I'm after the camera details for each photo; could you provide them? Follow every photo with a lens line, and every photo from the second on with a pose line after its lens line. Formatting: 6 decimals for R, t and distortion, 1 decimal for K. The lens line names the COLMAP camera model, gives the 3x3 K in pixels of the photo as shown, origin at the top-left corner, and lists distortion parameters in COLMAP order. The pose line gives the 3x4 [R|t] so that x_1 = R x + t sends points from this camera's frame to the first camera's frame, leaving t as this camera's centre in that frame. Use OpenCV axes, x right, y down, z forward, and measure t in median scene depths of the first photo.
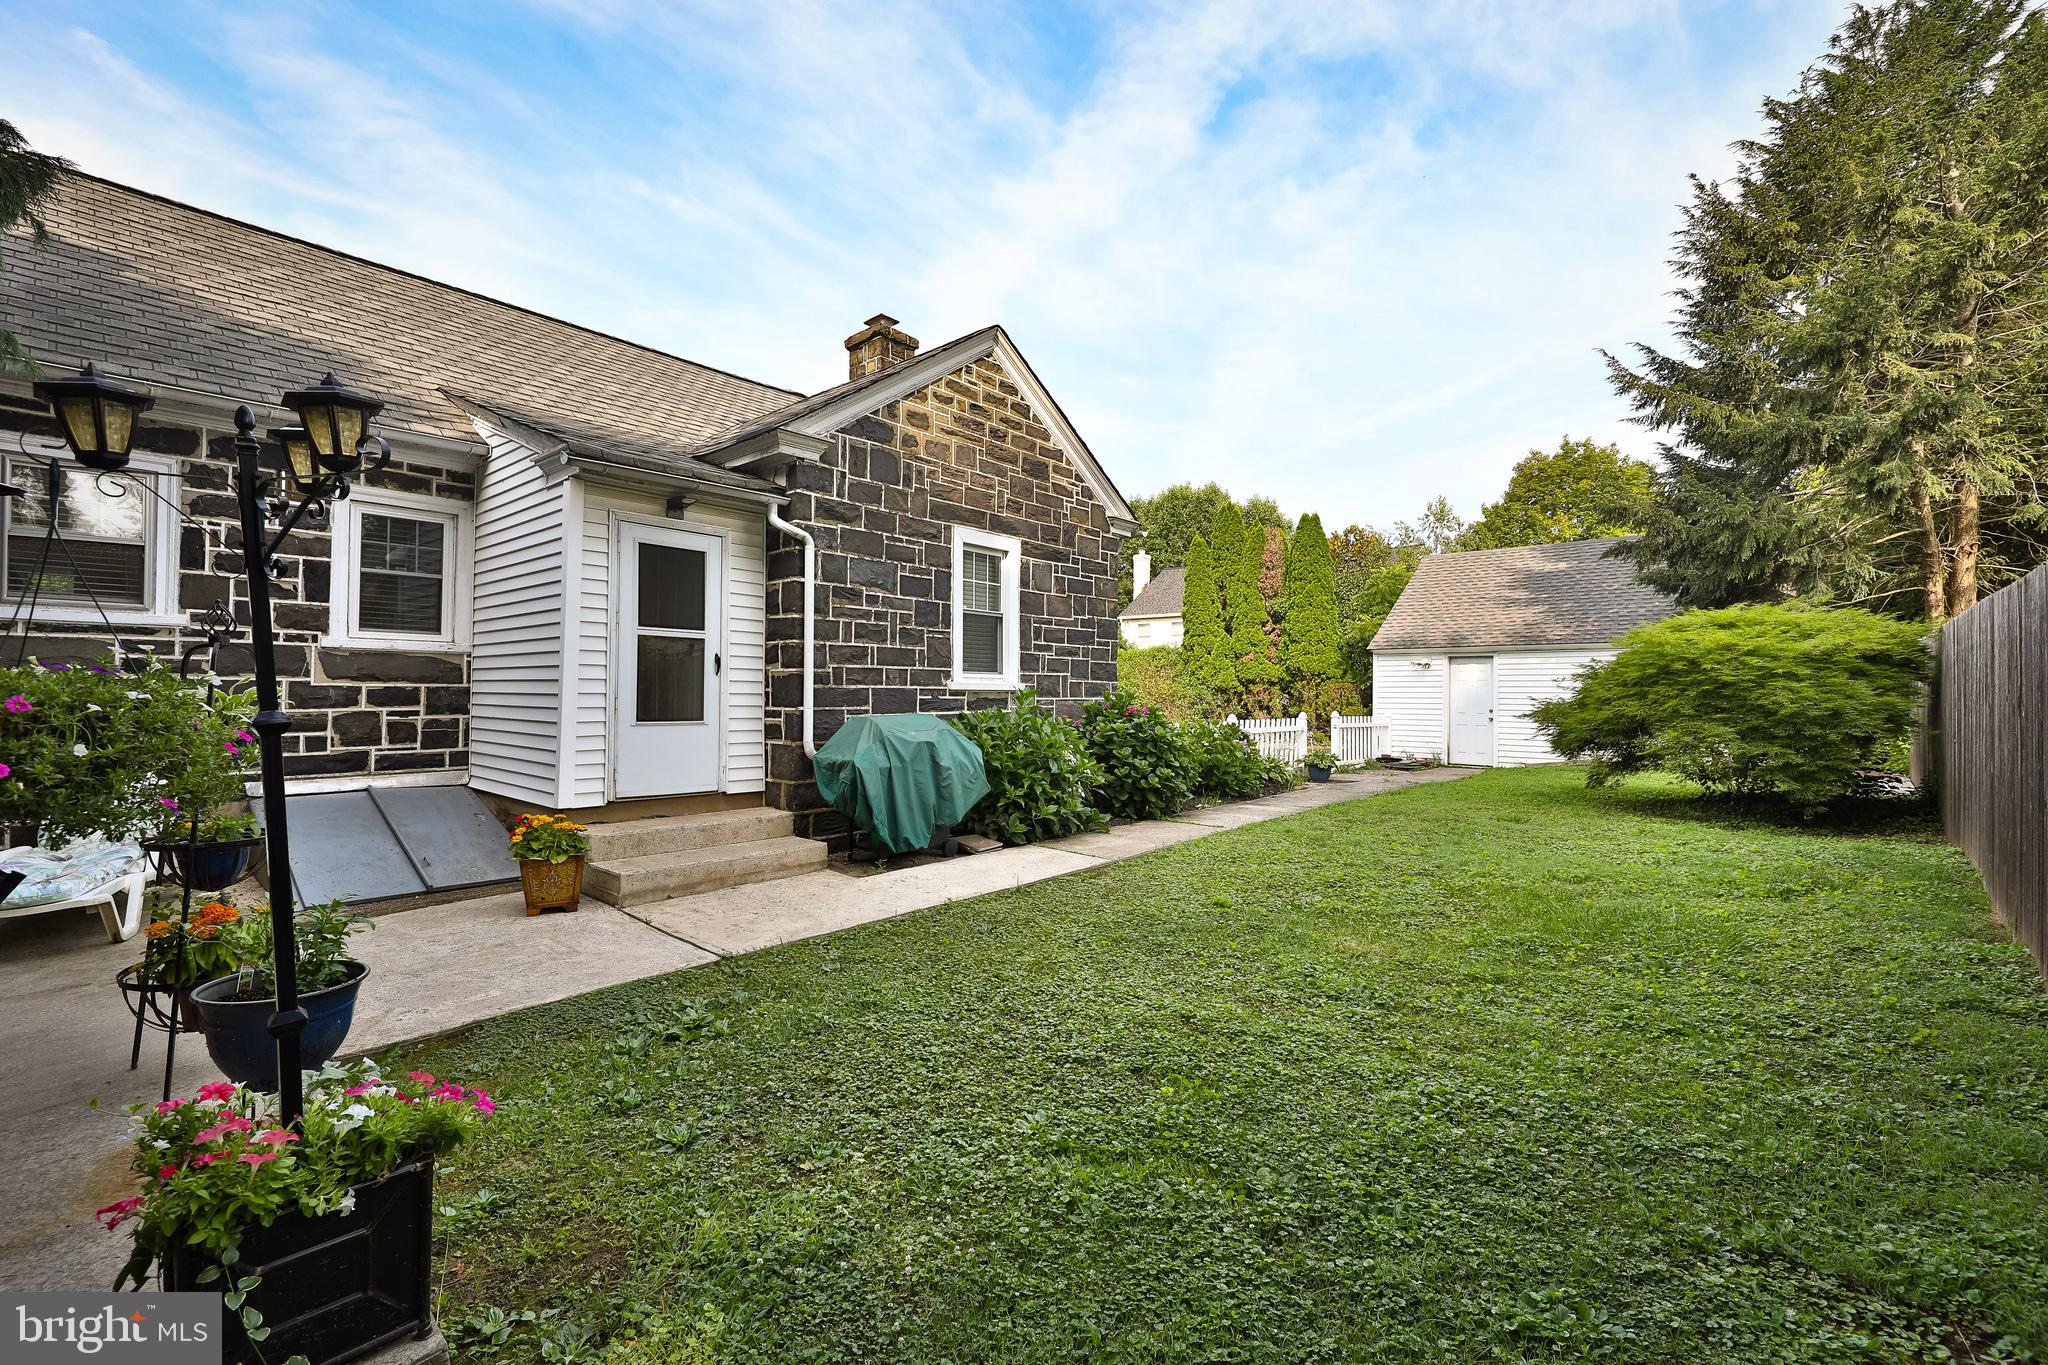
lens RADIAL K [[820.7, 0, 1026.5], [0, 820.7, 682.3], [0, 0, 1]] dist [0.003819, 0.000321]
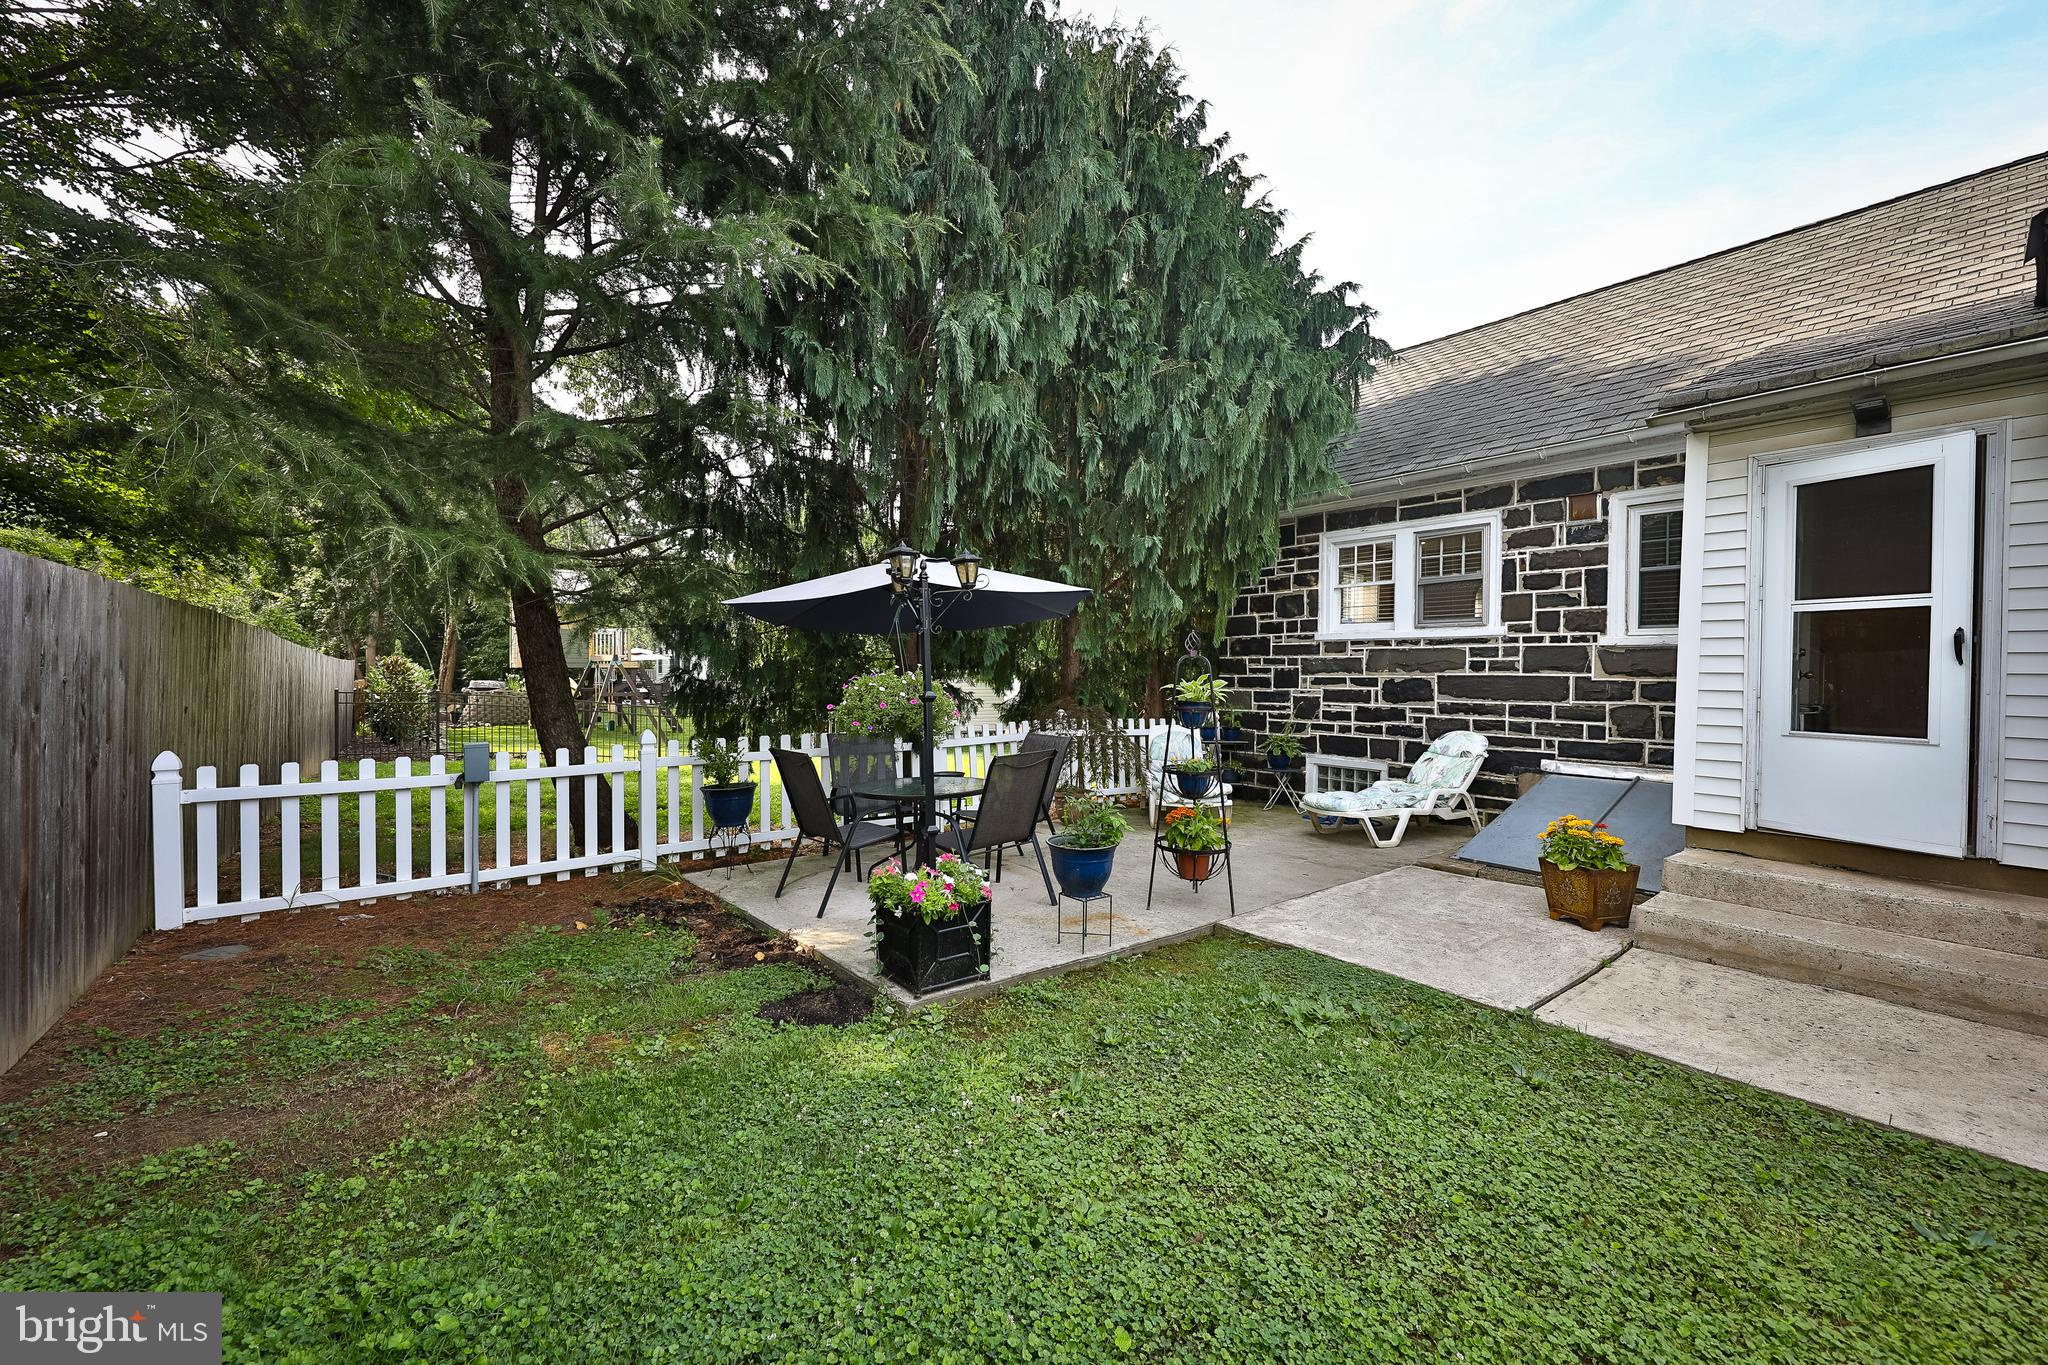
lens RADIAL K [[775.7, 0, 1027.4], [0, 775.7, 678.9], [0, 0, 1]] dist [-0.001308, -0.000007]
pose [[-0.133710, 0.000045, -0.991020, 0.307522], [0.002306, 0.999997, -0.000266, 0.000362], [0.991018, -0.002321, -0.133710, 0.407264]]
